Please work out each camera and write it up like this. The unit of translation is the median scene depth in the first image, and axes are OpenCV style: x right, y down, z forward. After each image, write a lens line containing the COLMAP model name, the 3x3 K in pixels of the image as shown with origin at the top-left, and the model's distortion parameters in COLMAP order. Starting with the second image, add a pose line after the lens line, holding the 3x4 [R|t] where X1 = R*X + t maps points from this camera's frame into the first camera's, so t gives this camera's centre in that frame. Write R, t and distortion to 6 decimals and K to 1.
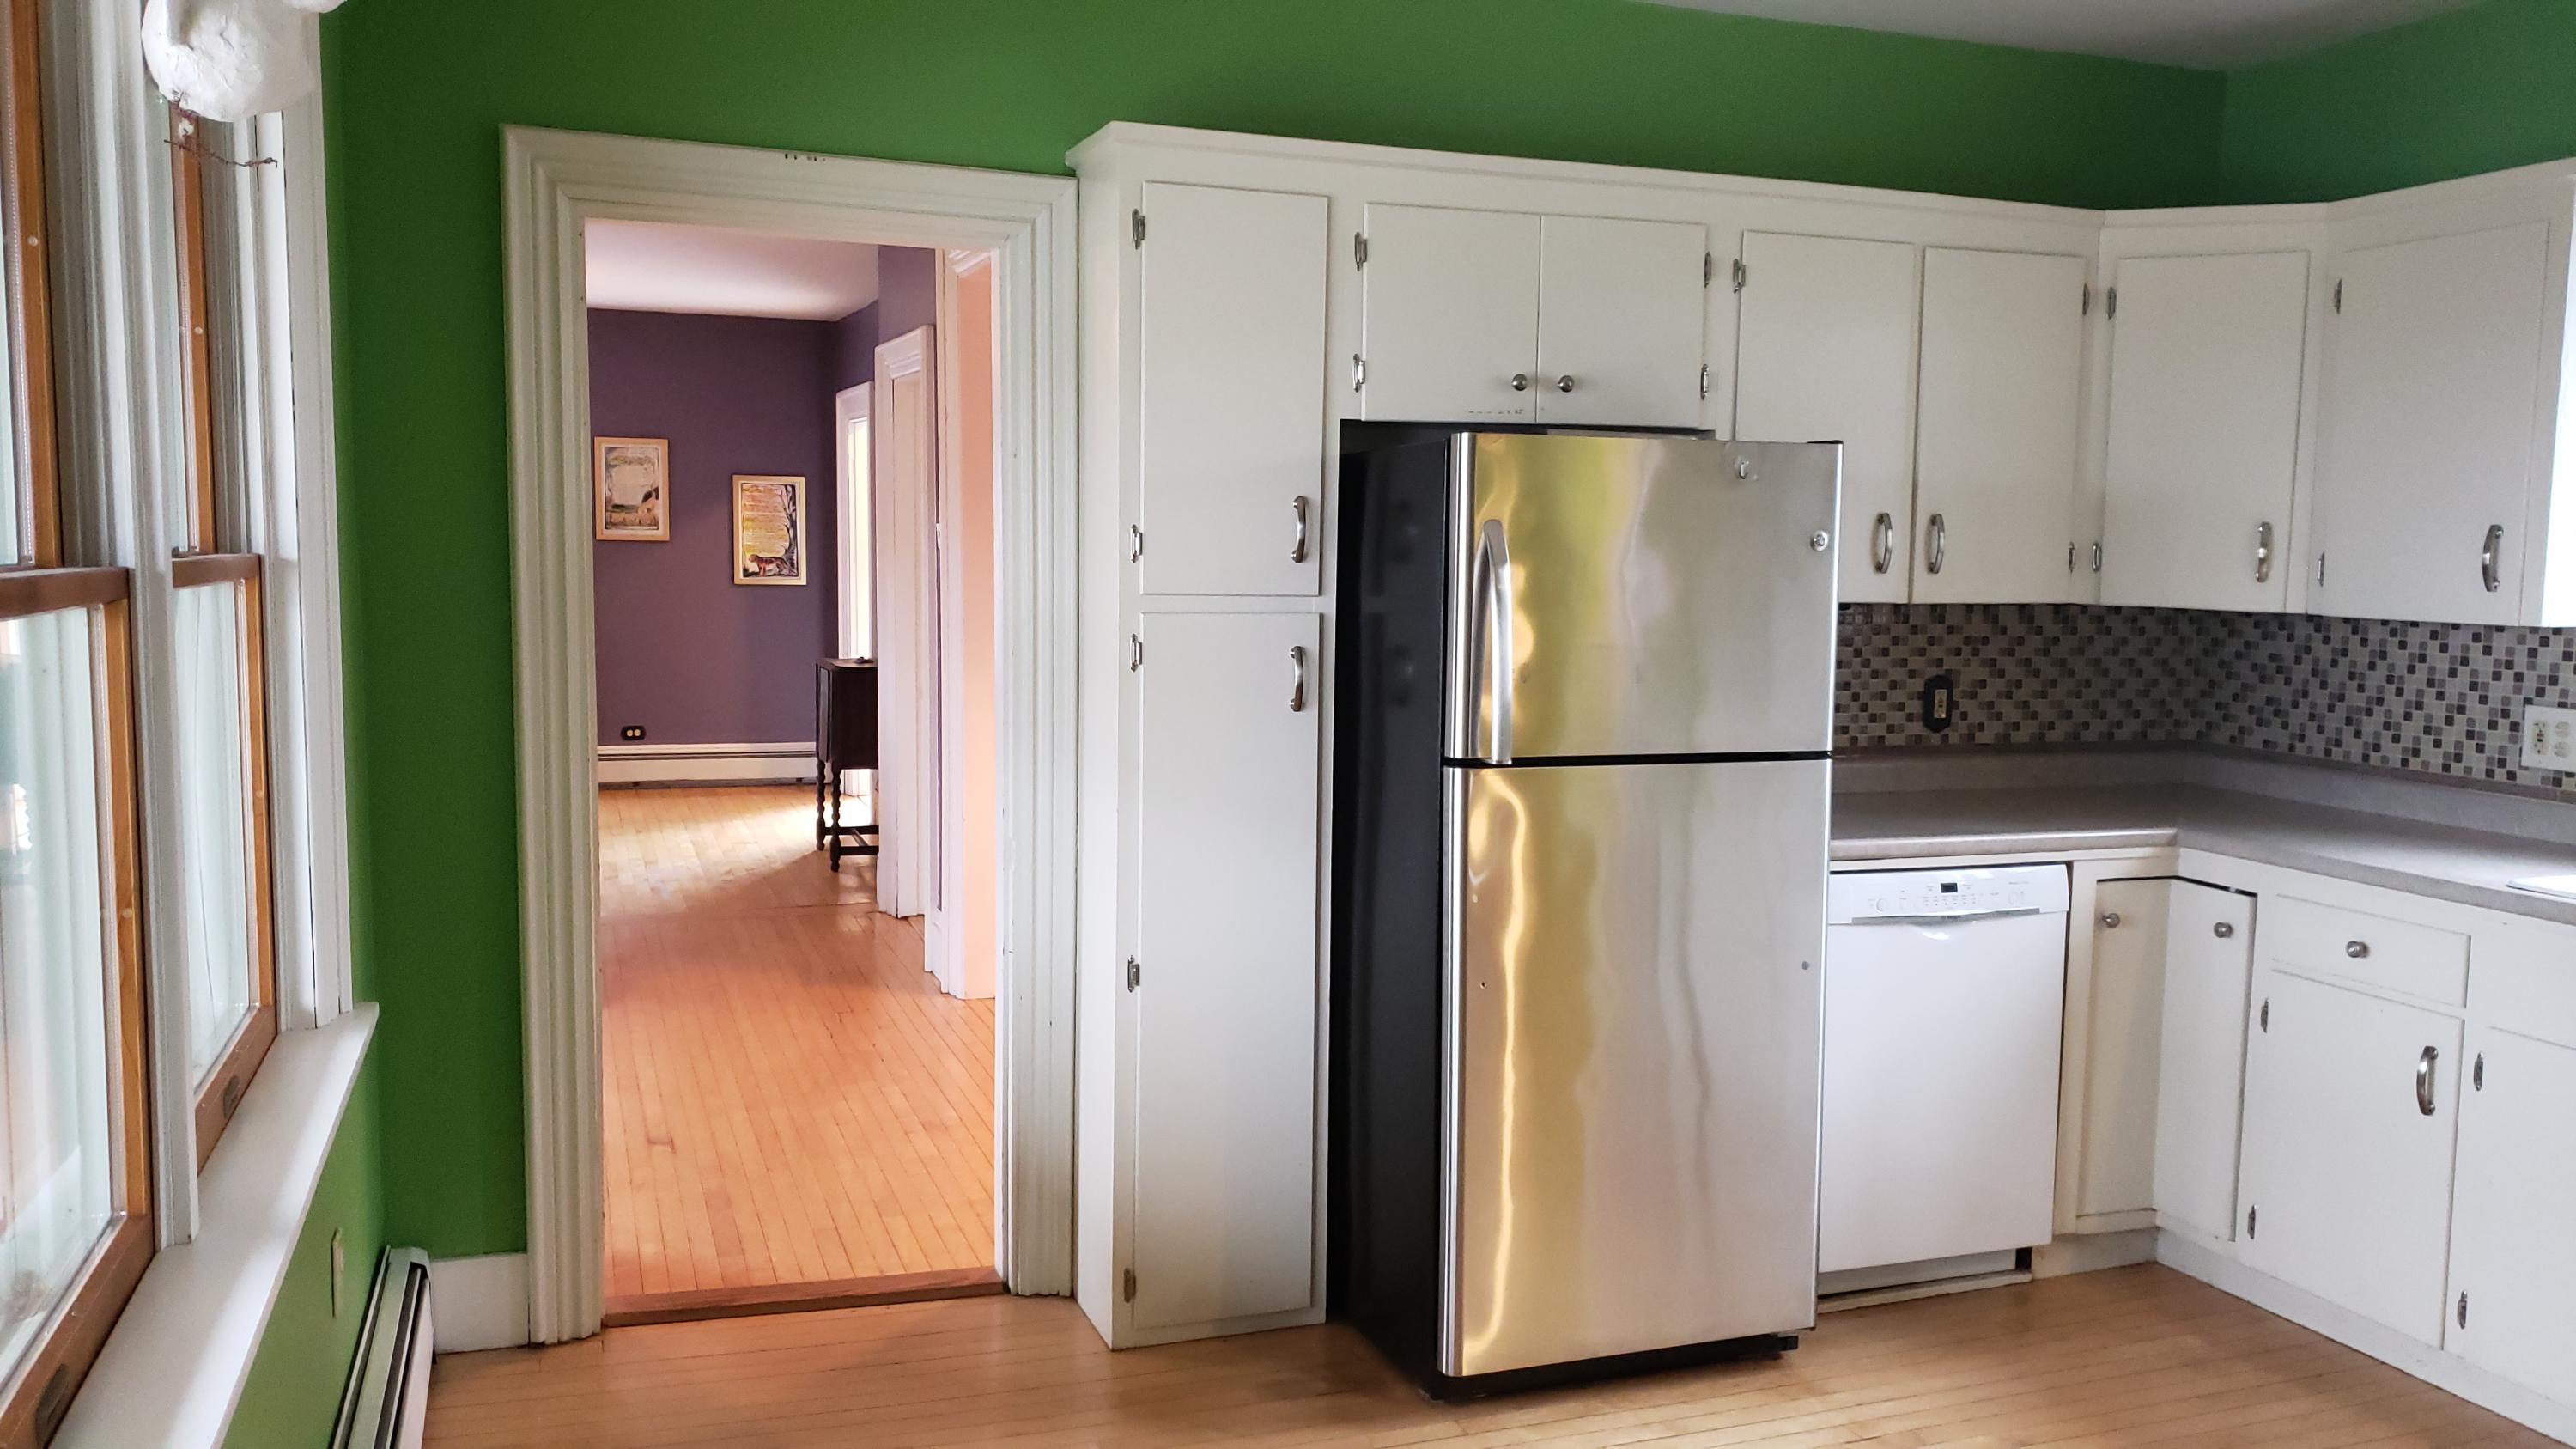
lens RADIAL K [[2022.0, 0, 1301.6], [0, 2022.0, 719.9], [0, 0, 1]] dist [0.025313, -0.000850]
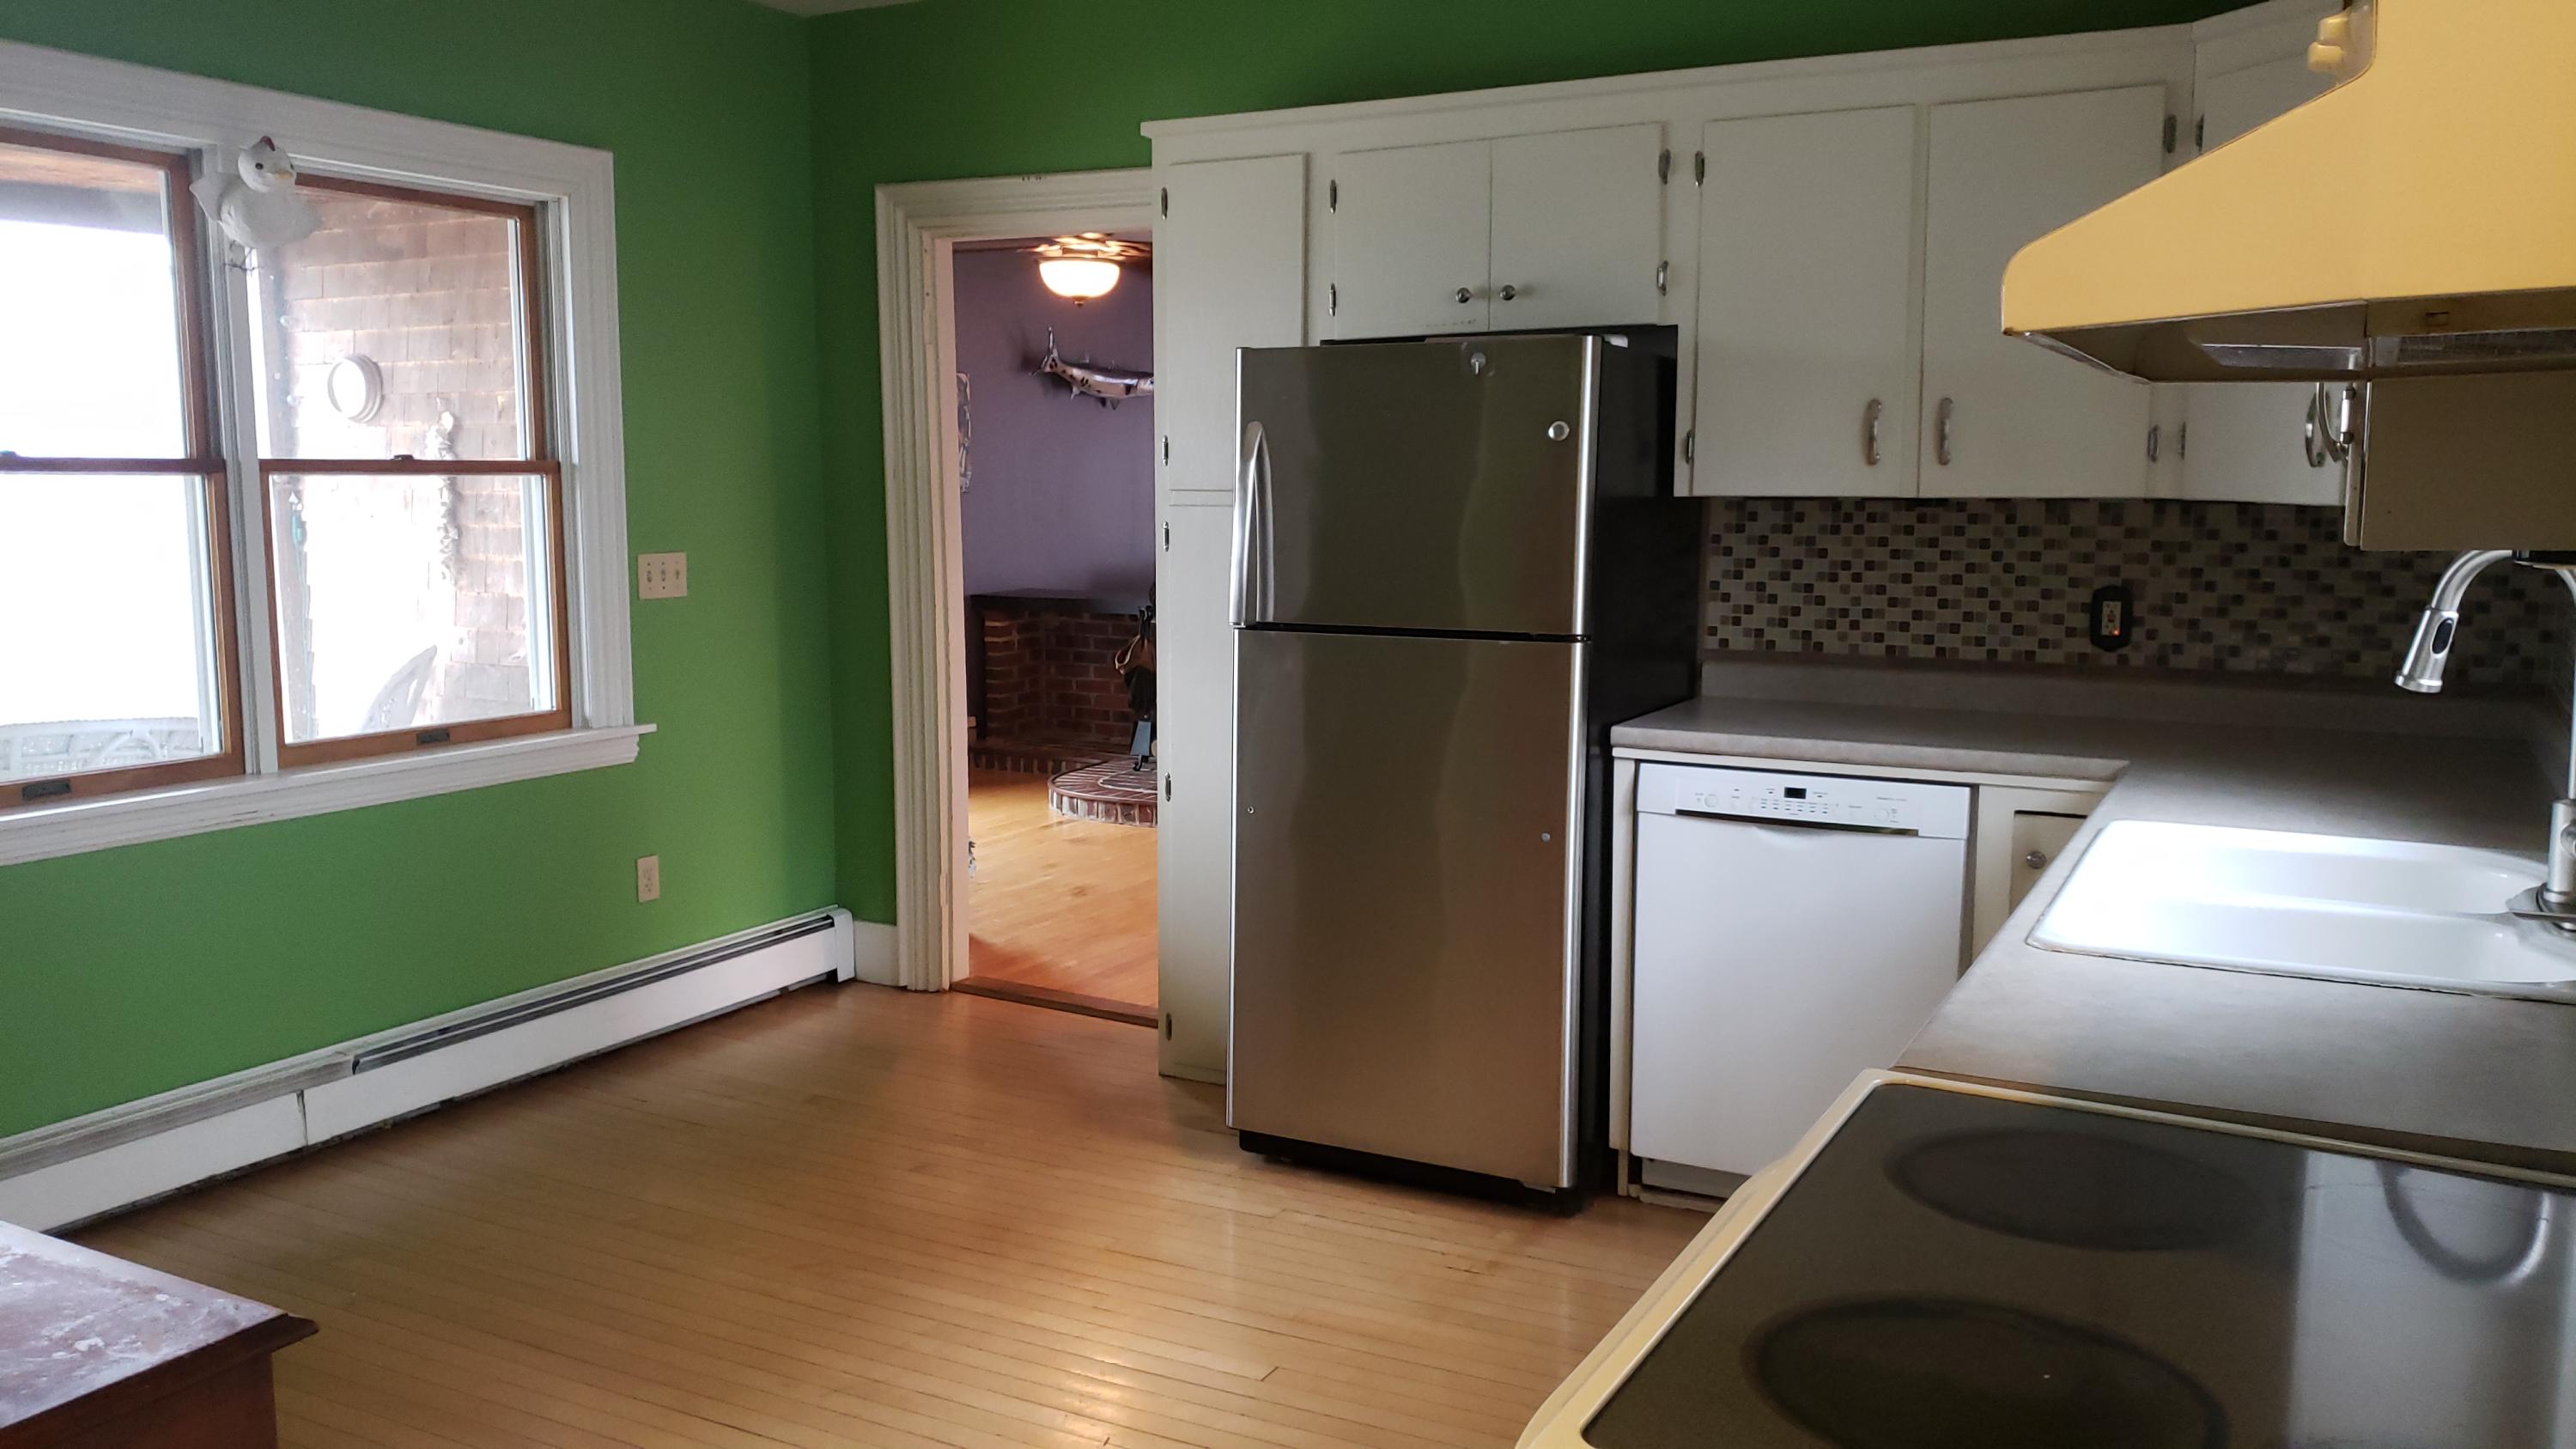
lens RADIAL K [[2022.0, 0, 1279.9], [0, 2022.0, 716.9], [0, 0, 1]] dist [0.025313, -0.000850]
pose [[0.665521, 0.073626, -0.742739, 0.727782], [-0.057712, 0.997220, 0.047140, 0.013674], [0.744144, 0.011492, 0.667920, 0.155388]]
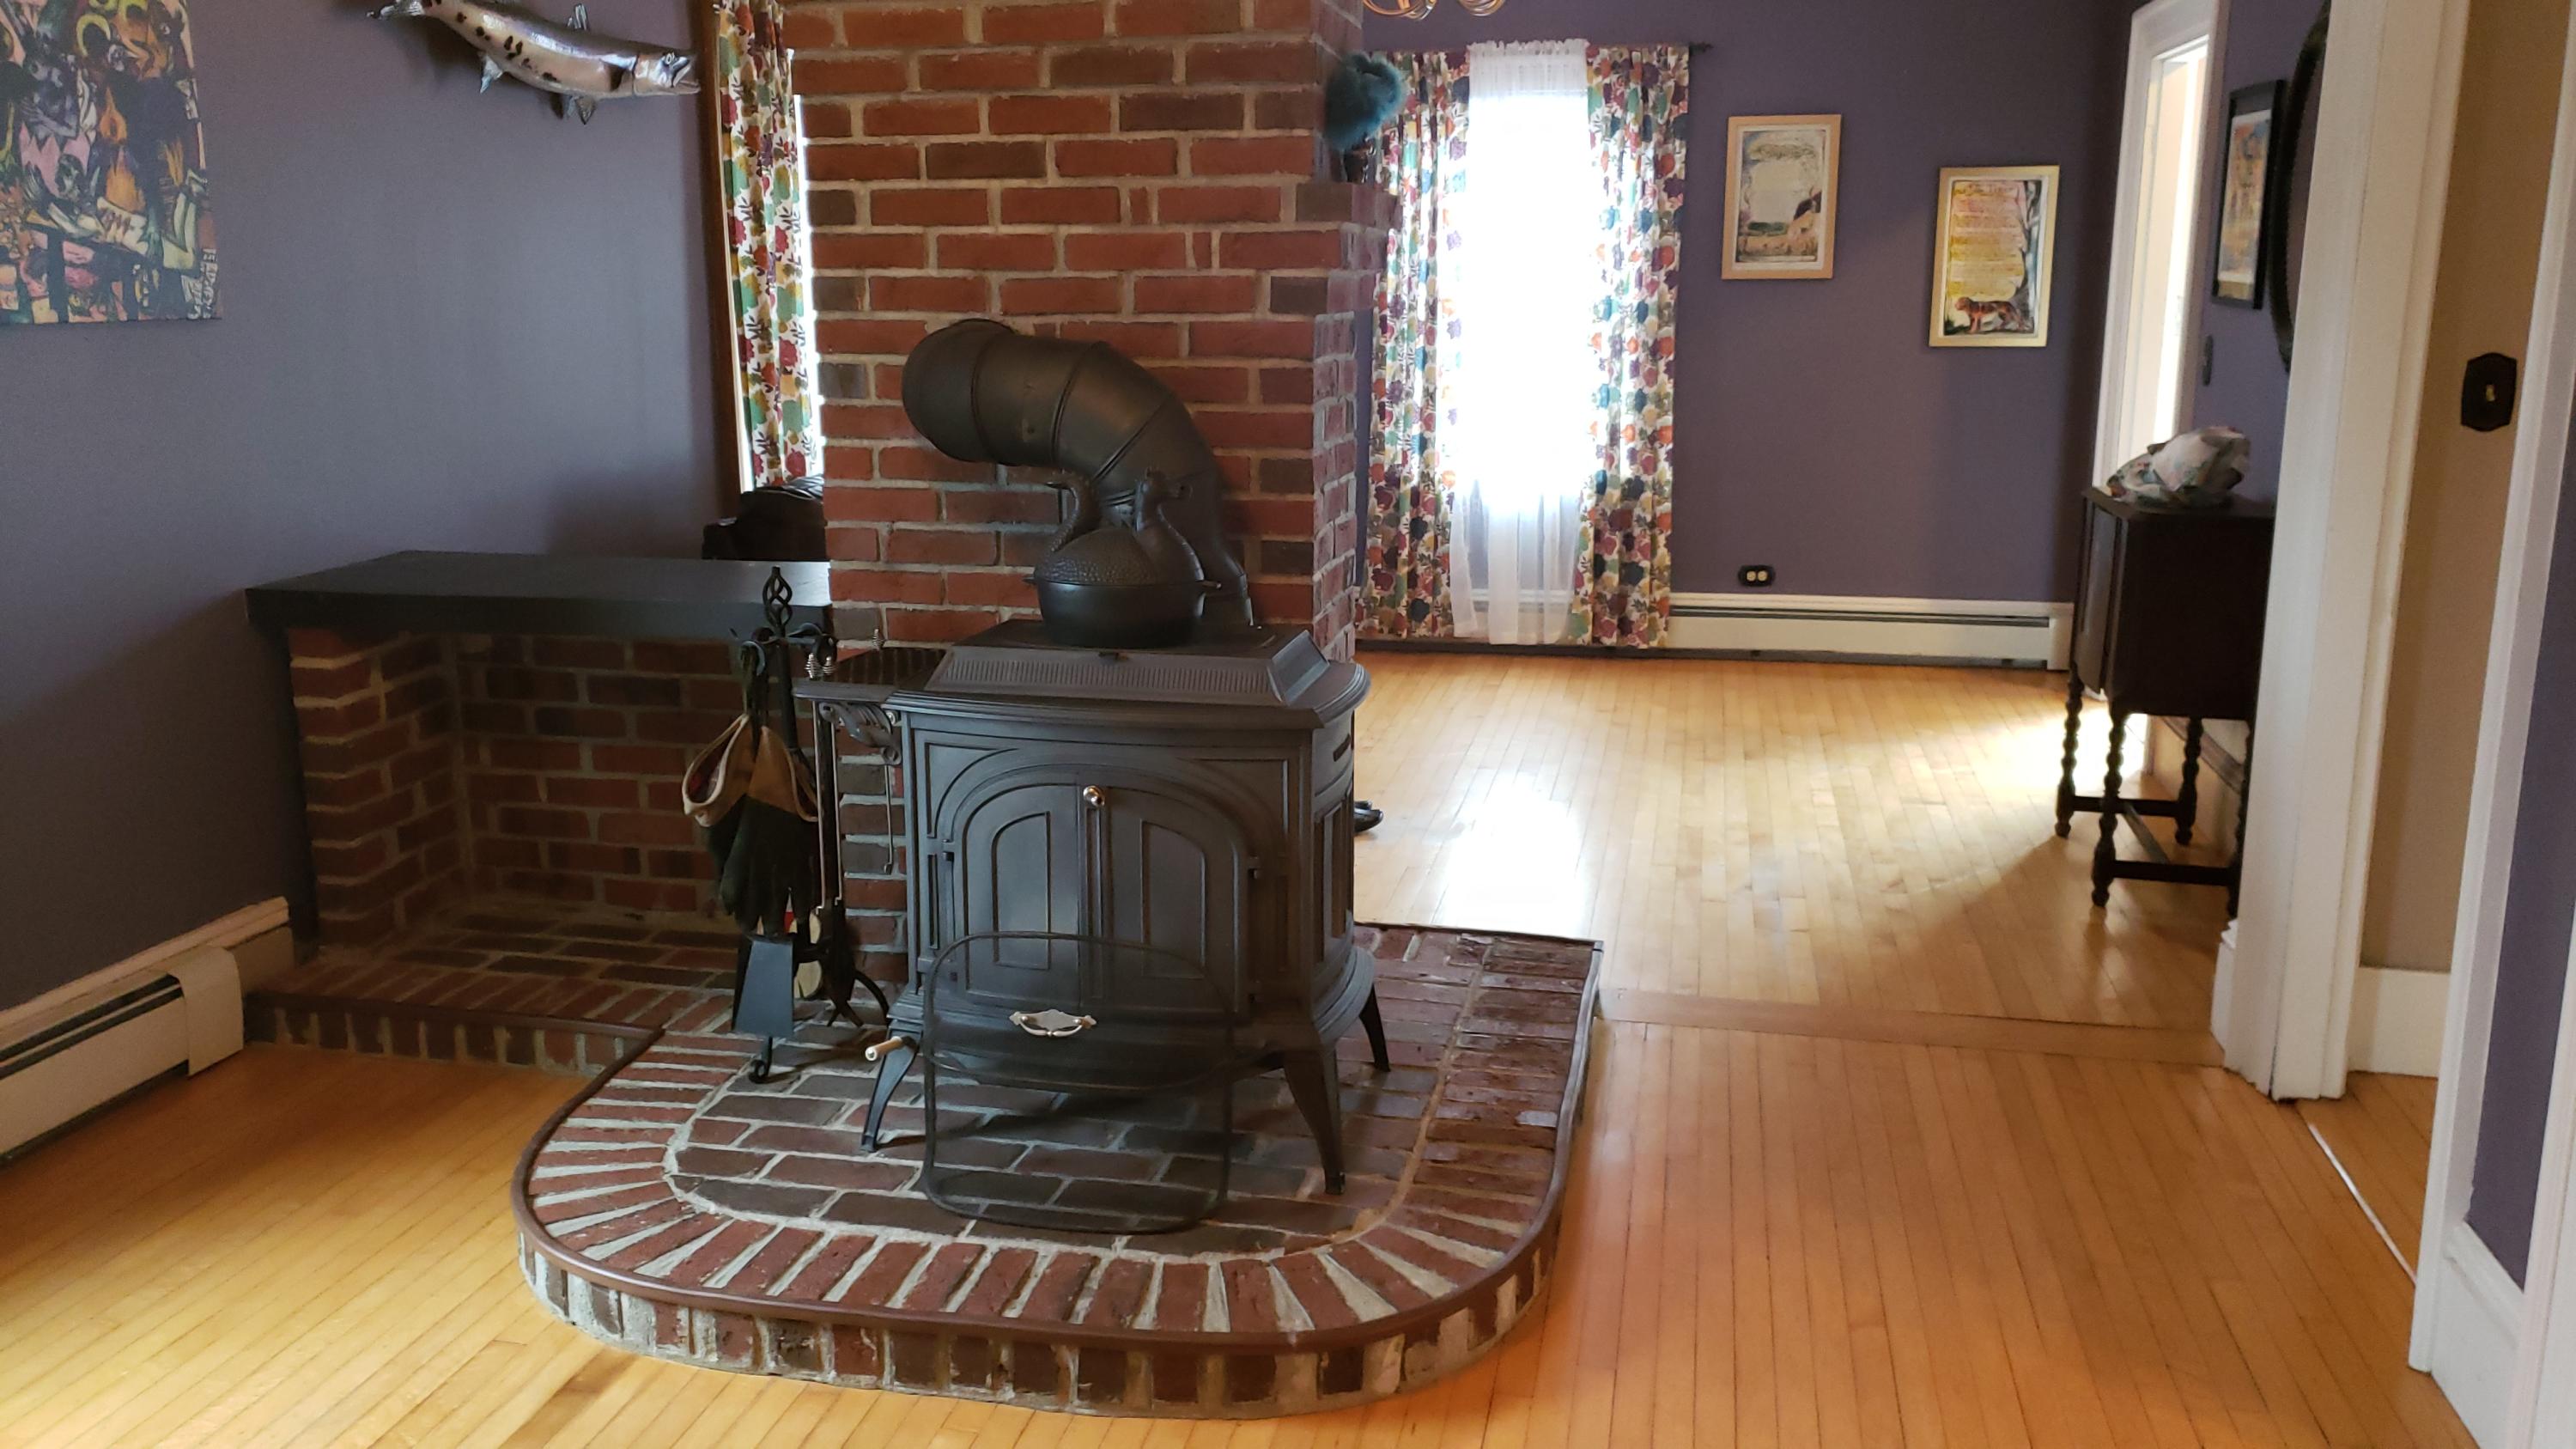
lens RADIAL K [[2022.0, 0, 1284.3], [0, 2022.0, 704.2], [0, 0, 1]] dist [0.025313, -0.000850]
pose [[0.847805, 0.094751, -0.521775, -0.262312], [-0.035652, 0.991867, 0.122187, -0.063396], [0.529108, -0.084989, 0.844287, 0.839171]]
